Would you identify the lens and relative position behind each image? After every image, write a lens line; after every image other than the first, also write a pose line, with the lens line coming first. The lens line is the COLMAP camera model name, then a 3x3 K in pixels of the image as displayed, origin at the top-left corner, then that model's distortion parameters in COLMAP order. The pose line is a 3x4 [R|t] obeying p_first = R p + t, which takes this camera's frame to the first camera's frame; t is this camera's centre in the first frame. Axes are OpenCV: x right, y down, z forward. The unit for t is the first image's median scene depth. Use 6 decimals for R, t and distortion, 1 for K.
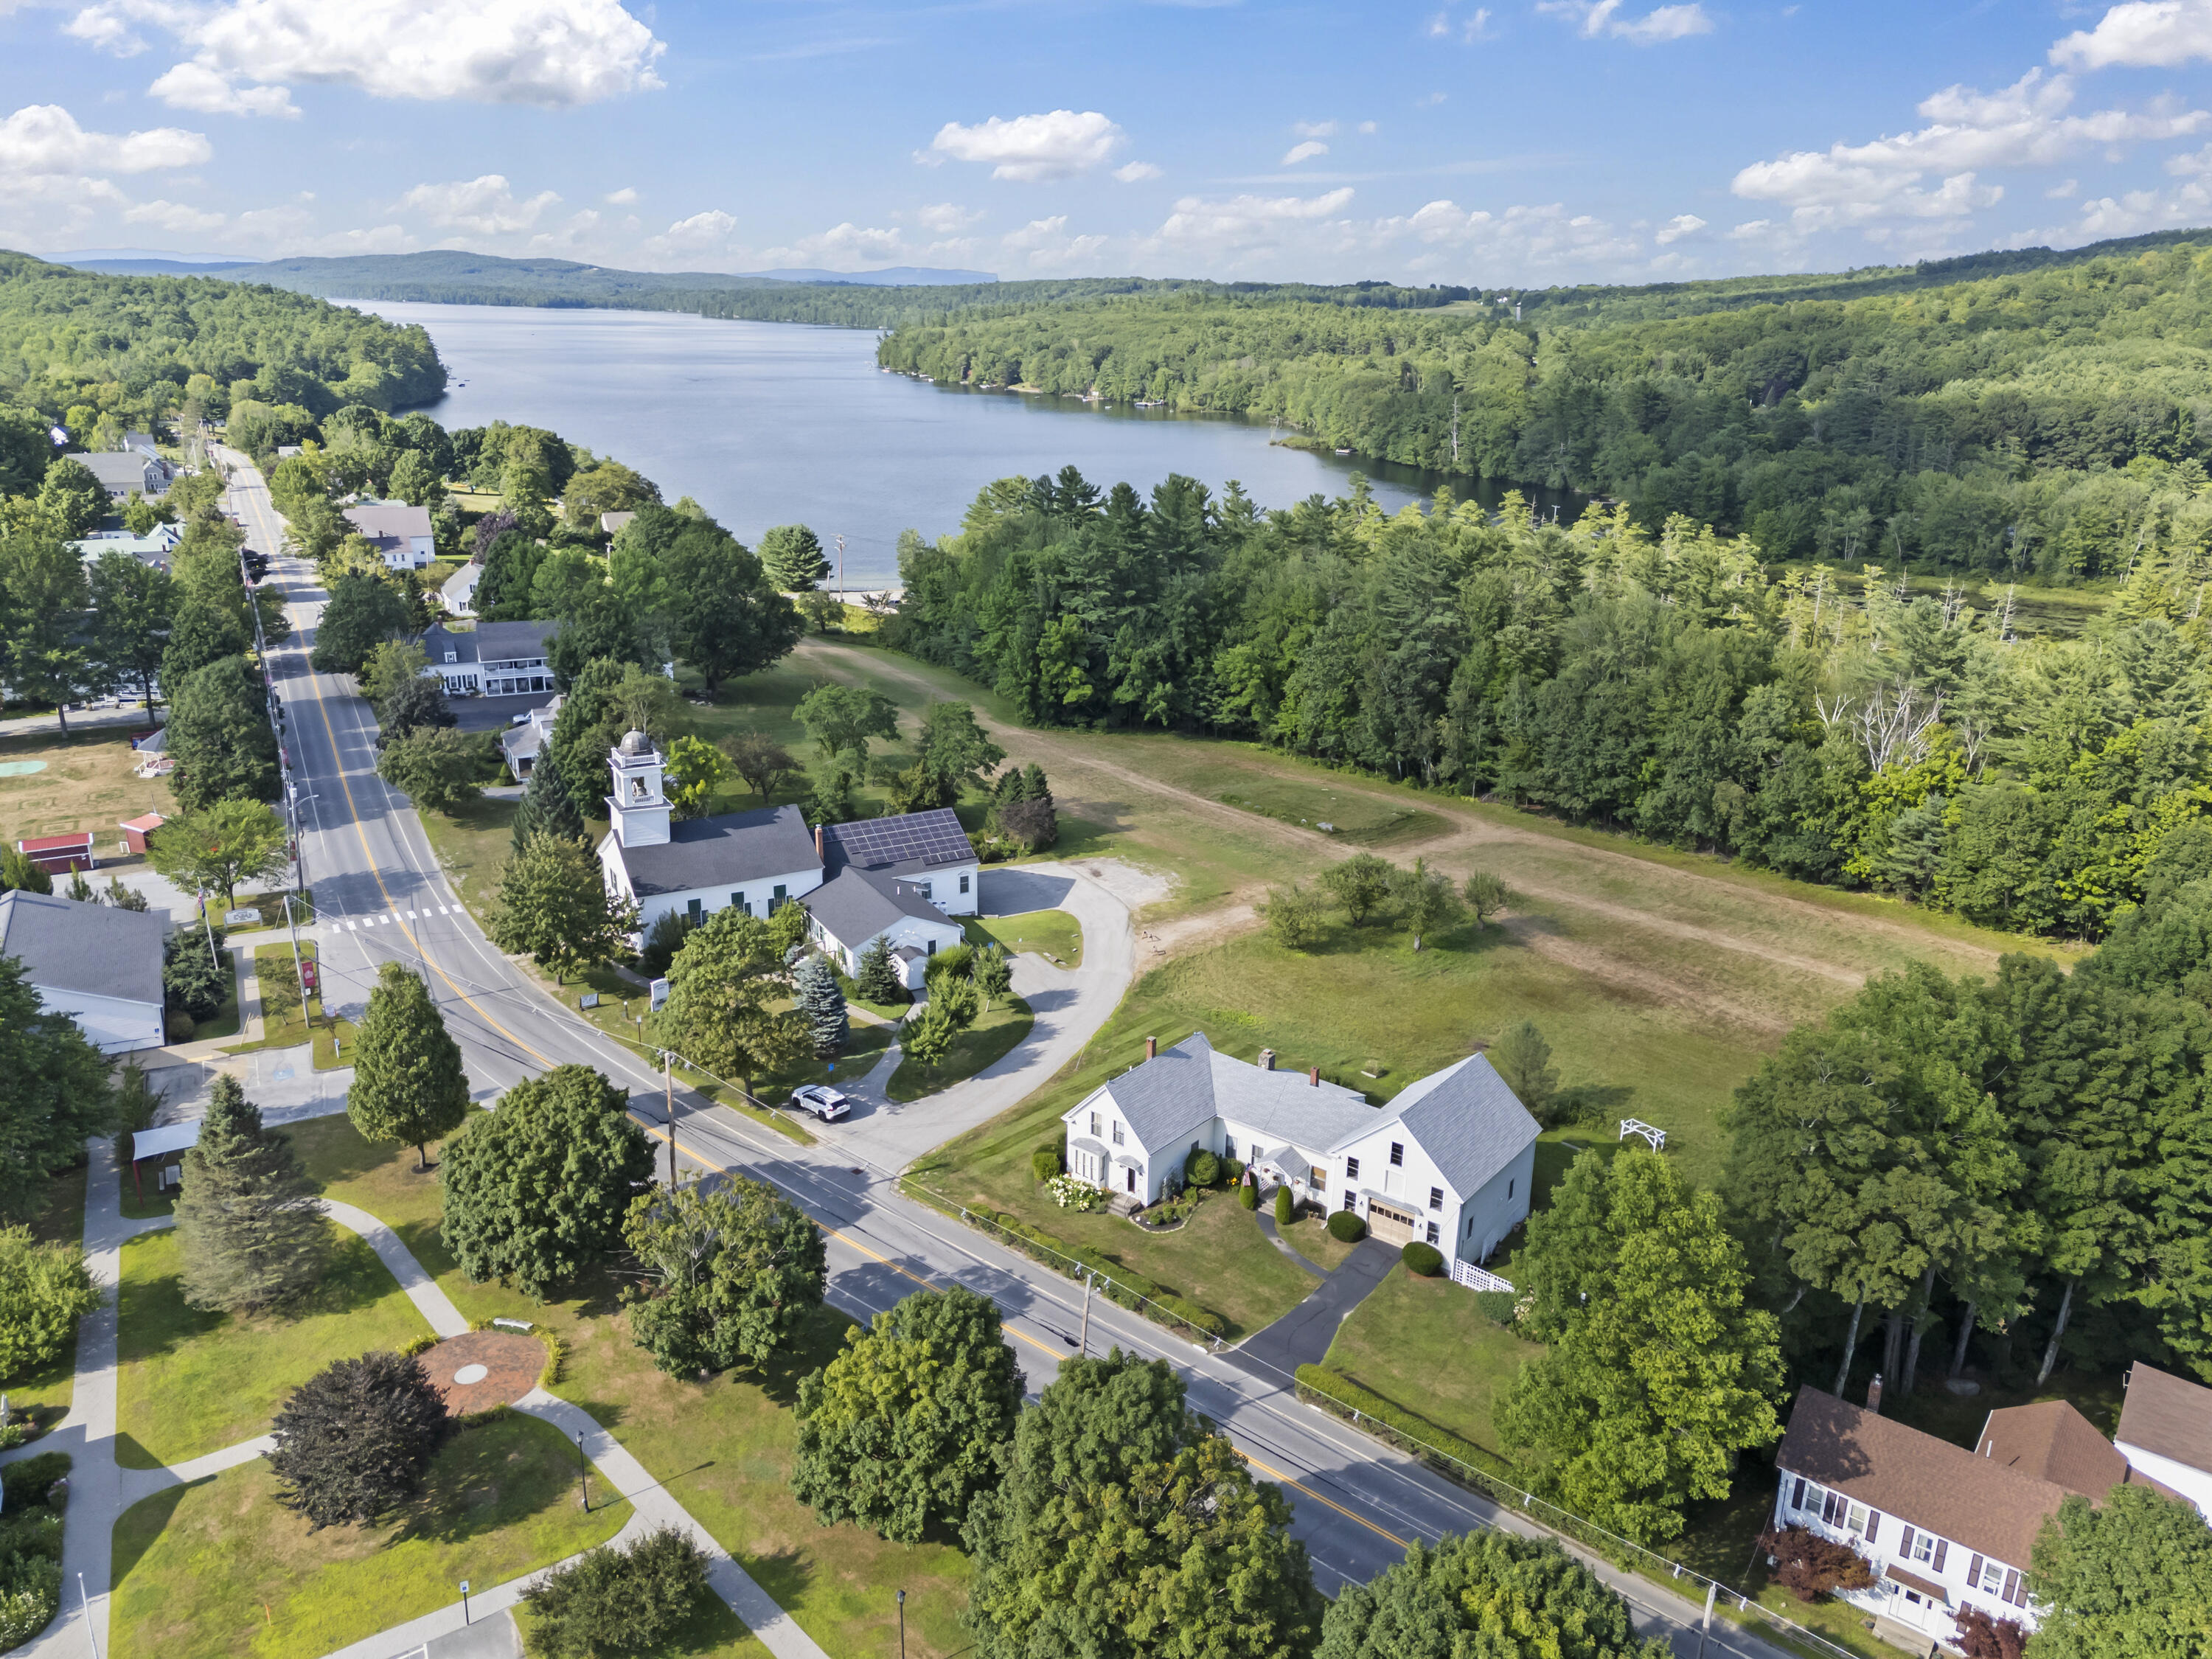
lens RADIAL K [[1629.8, 0, 1098.0], [0, 1629.8, 819.6], [0, 0, 1]] dist [0.063735, -0.054471]
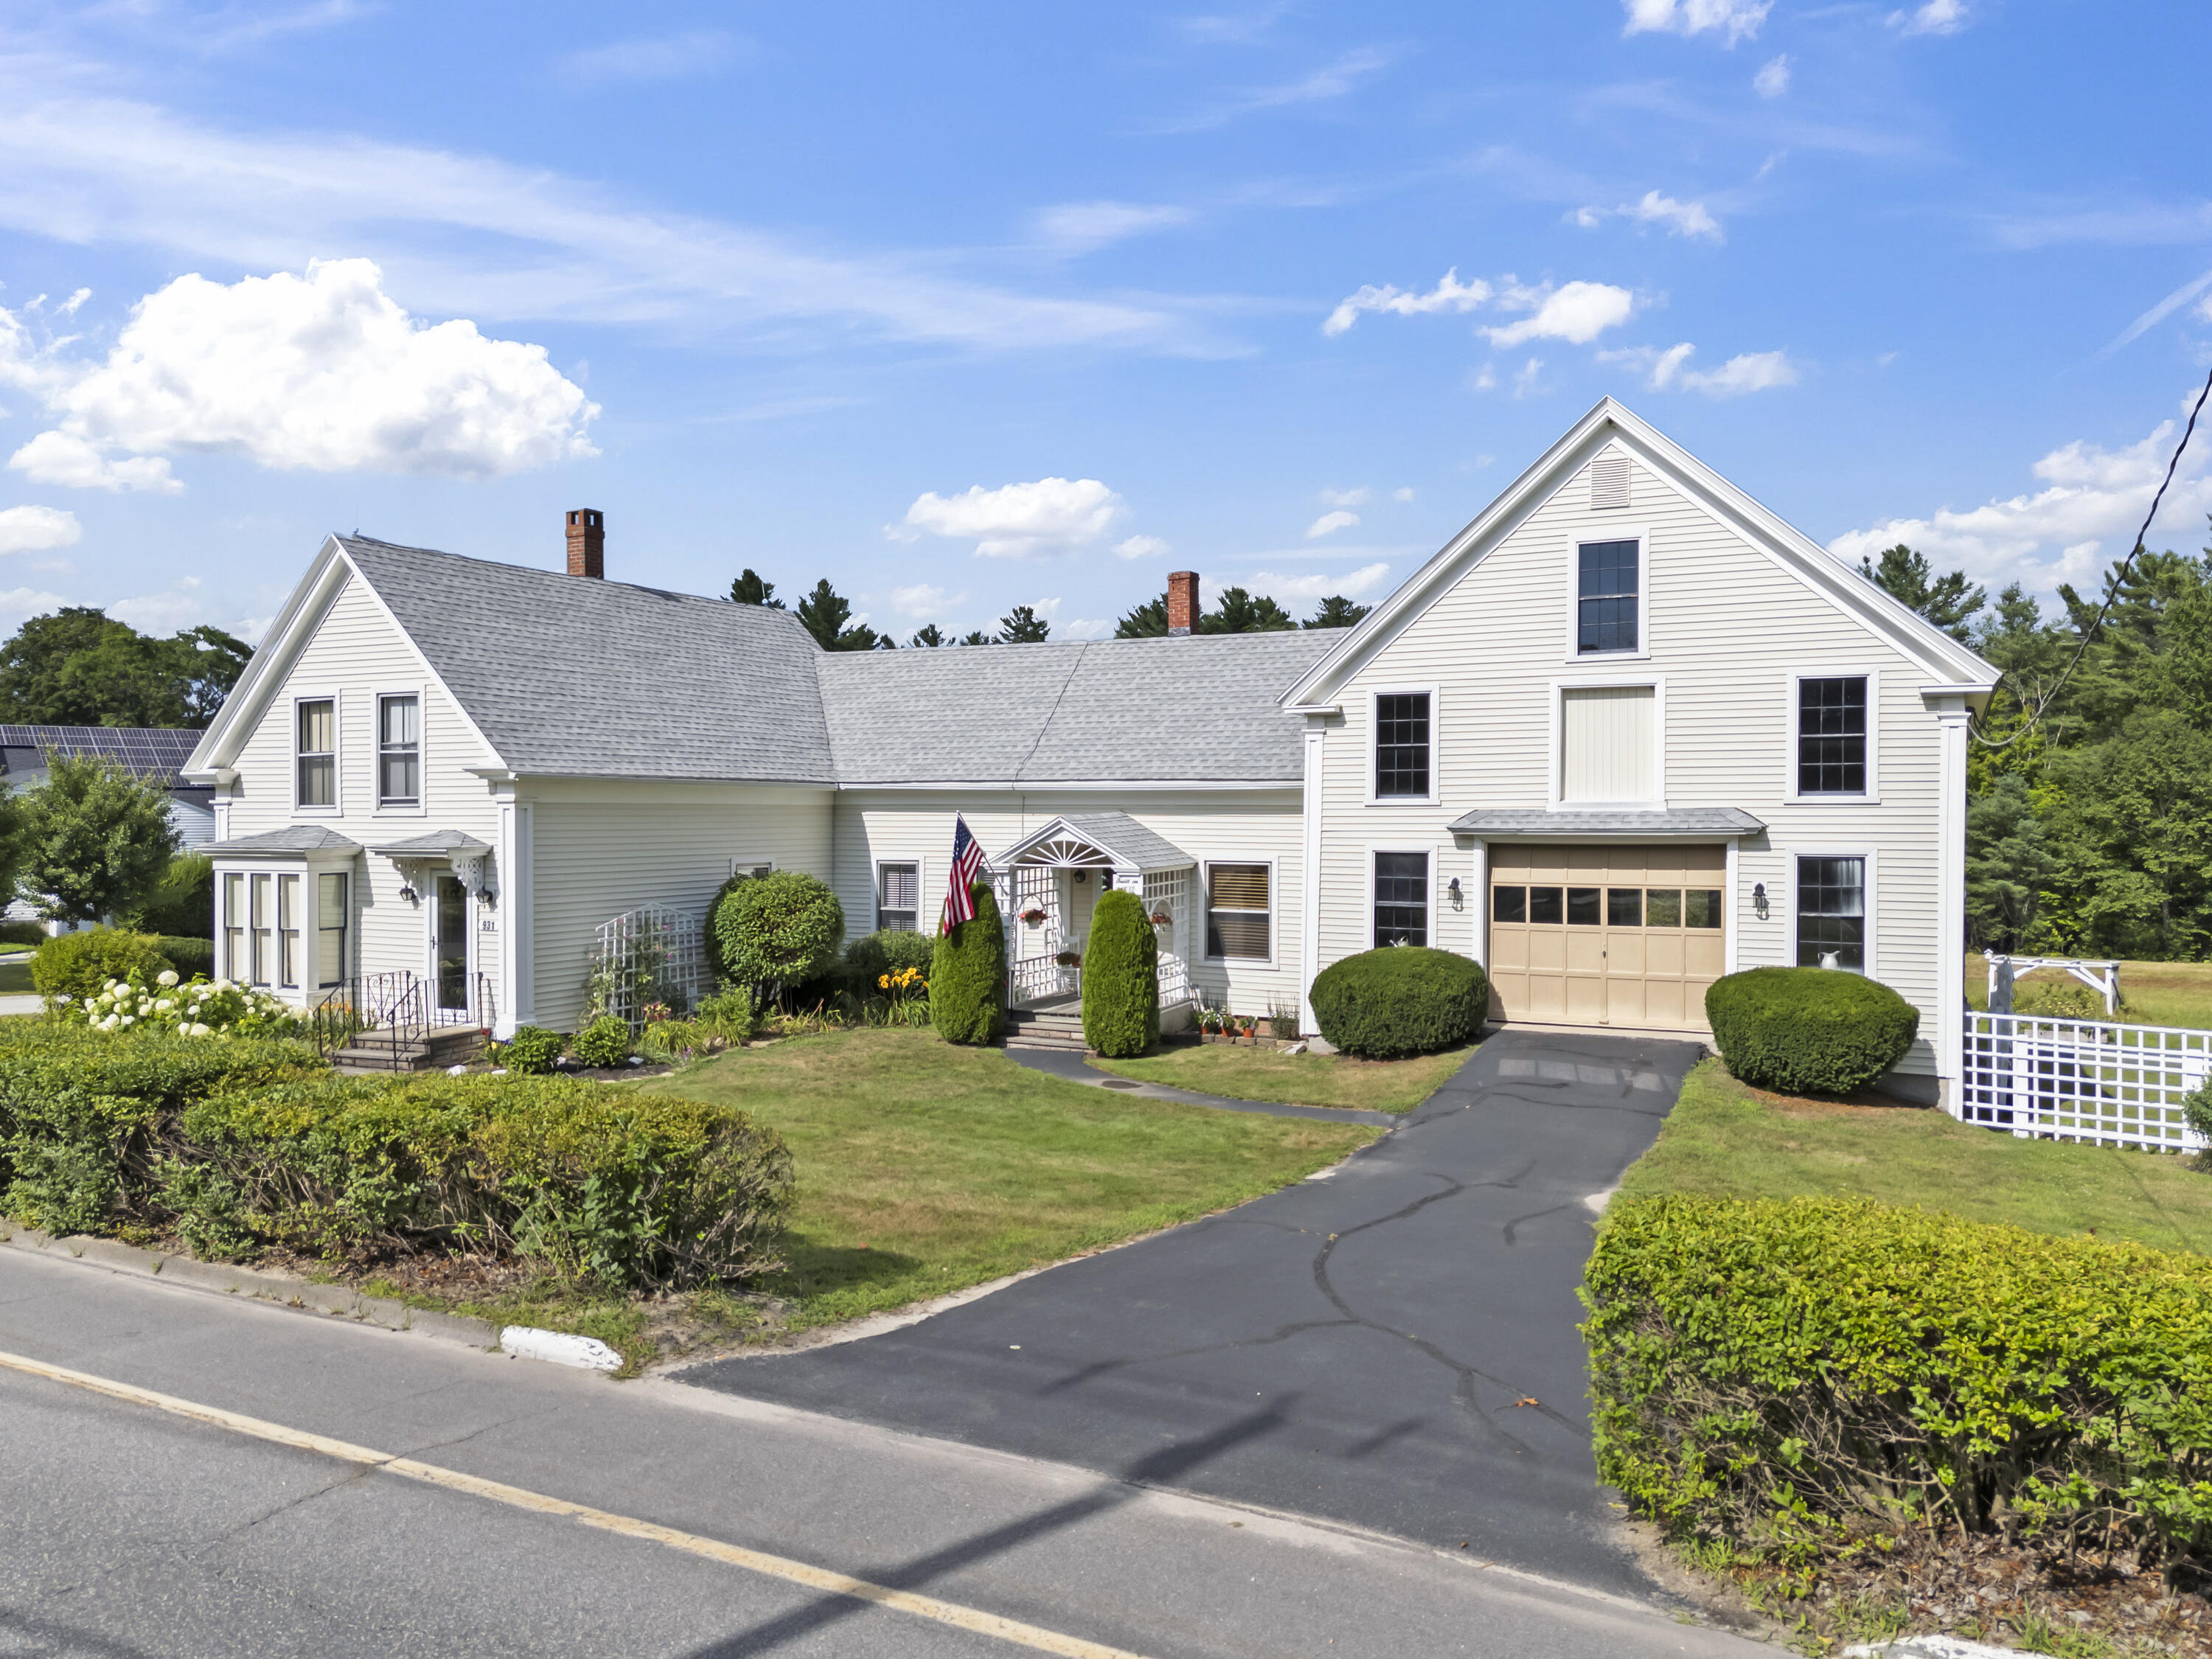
lens RADIAL K [[1625.1, 0, 1128.4], [0, 1625.1, 832.9], [0, 0, 1]] dist [0.062654, -0.049862]
pose [[0.979869, -0.023684, 0.198231, 0.055118], [0.080153, 0.956068, -0.281975, 0.224655], [-0.182844, 0.292187, 0.938720, 0.619025]]
